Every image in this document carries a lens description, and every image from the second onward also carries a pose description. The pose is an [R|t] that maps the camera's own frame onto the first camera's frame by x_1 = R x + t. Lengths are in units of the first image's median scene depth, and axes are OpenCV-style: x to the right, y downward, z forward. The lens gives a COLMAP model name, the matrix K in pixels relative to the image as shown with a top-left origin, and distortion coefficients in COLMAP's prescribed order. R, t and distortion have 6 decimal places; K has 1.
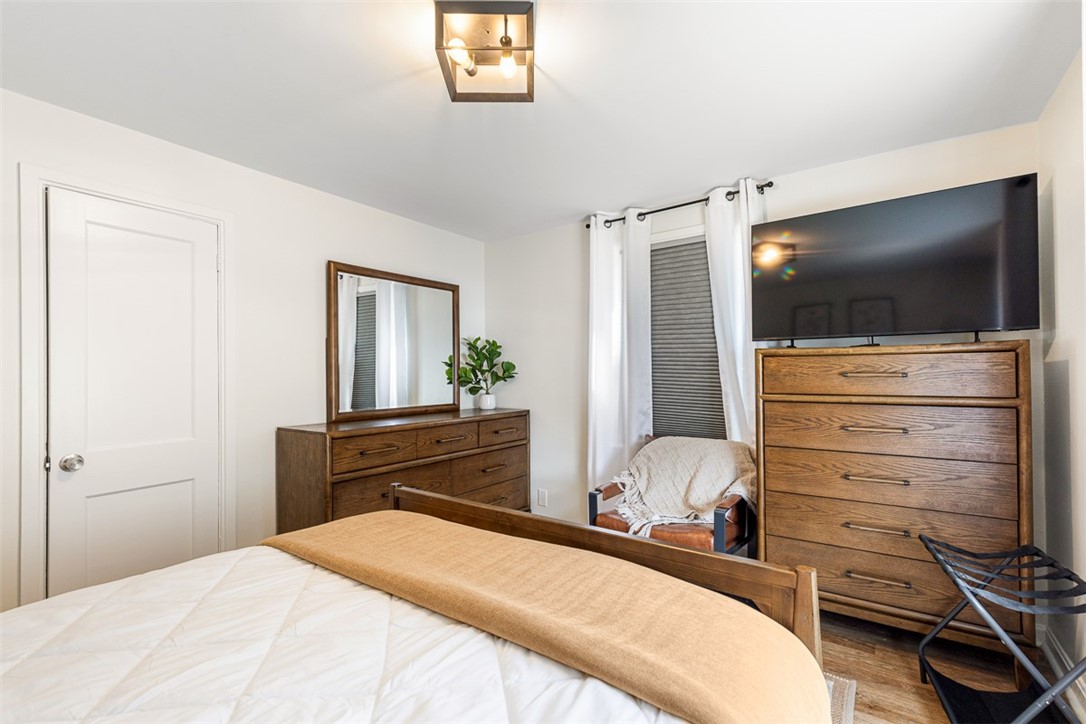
lens RADIAL K [[488.6, 0, 540.5], [0, 488.6, 368.5], [0, 0, 1]] dist [0.003159, -0.000288]
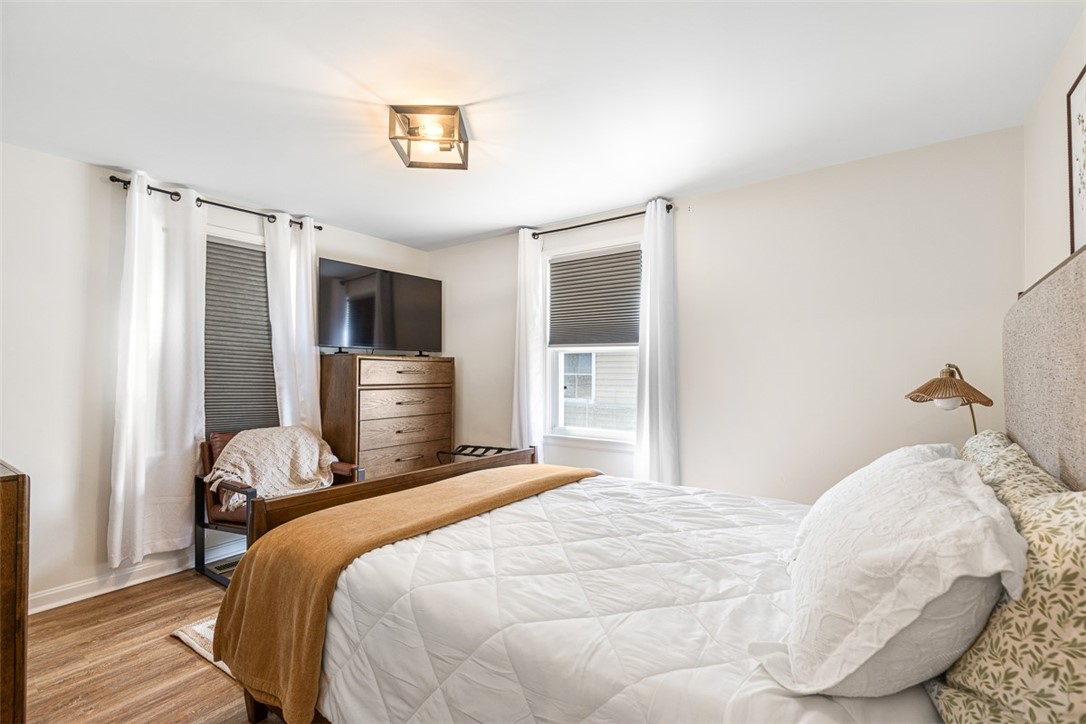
lens RADIAL K [[488.6, 0, 540.5], [0, 488.6, 368.5], [0, 0, 1]] dist [0.003159, -0.000288]
pose [[-0.001466, 0.019731, 0.999804, -0.760975], [-0.008308, 0.999771, -0.019742, 0.021532], [-0.999964, -0.008336, -0.001302, 0.360887]]
